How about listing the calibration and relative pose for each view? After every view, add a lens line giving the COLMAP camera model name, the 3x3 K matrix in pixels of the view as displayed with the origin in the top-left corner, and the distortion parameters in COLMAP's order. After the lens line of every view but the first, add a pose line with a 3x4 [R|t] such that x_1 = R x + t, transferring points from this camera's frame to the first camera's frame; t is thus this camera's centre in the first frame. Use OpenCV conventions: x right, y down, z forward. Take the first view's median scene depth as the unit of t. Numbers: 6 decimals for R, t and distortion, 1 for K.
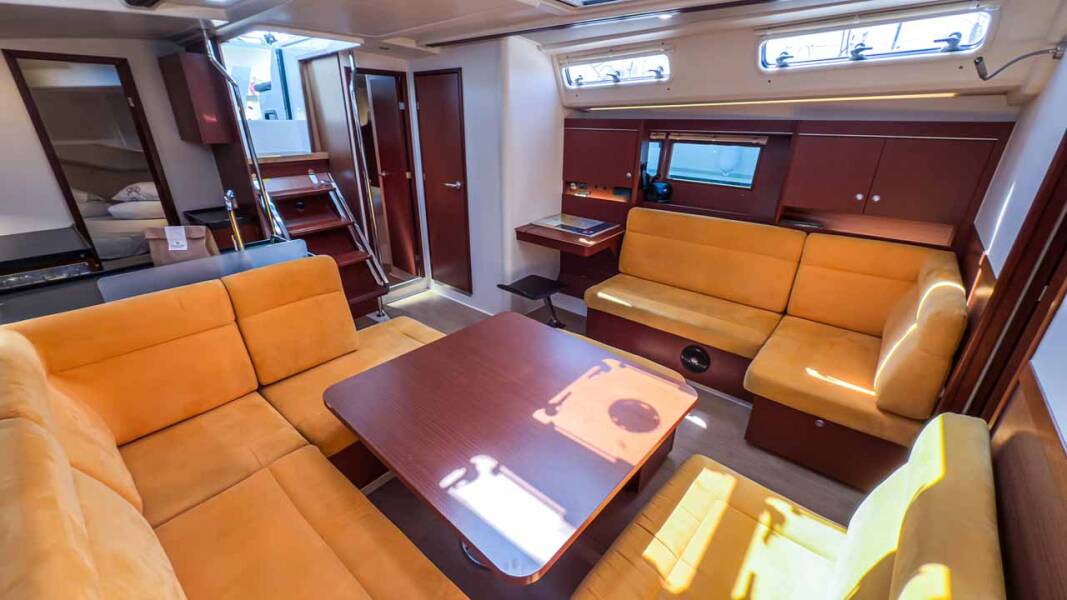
lens RADIAL K [[433.8, 0, 529.9], [0, 433.8, 300.9], [0, 0, 1]] dist [-0.003689, 0.000123]
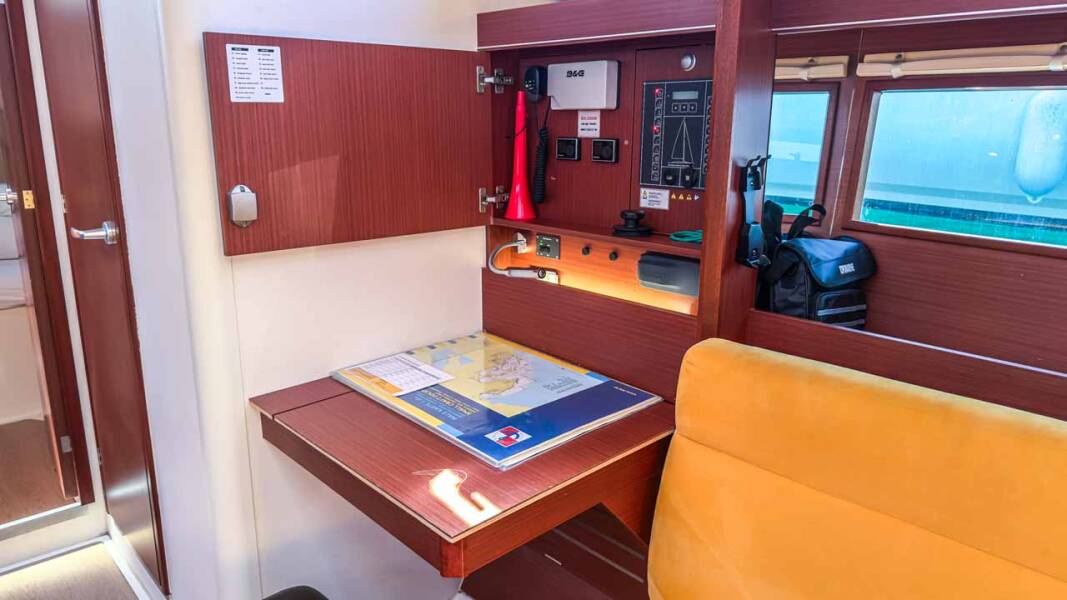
lens RADIAL K [[746.5, 0, 529.4], [0, 746.5, 300.2], [0, 0, 1]] dist [0.009674, -0.003592]
pose [[0.991162, 0.028516, -0.129555, 0.188453], [-0.048721, 0.986621, -0.155579, -0.162608], [0.123385, 0.160517, 0.979291, 0.562783]]
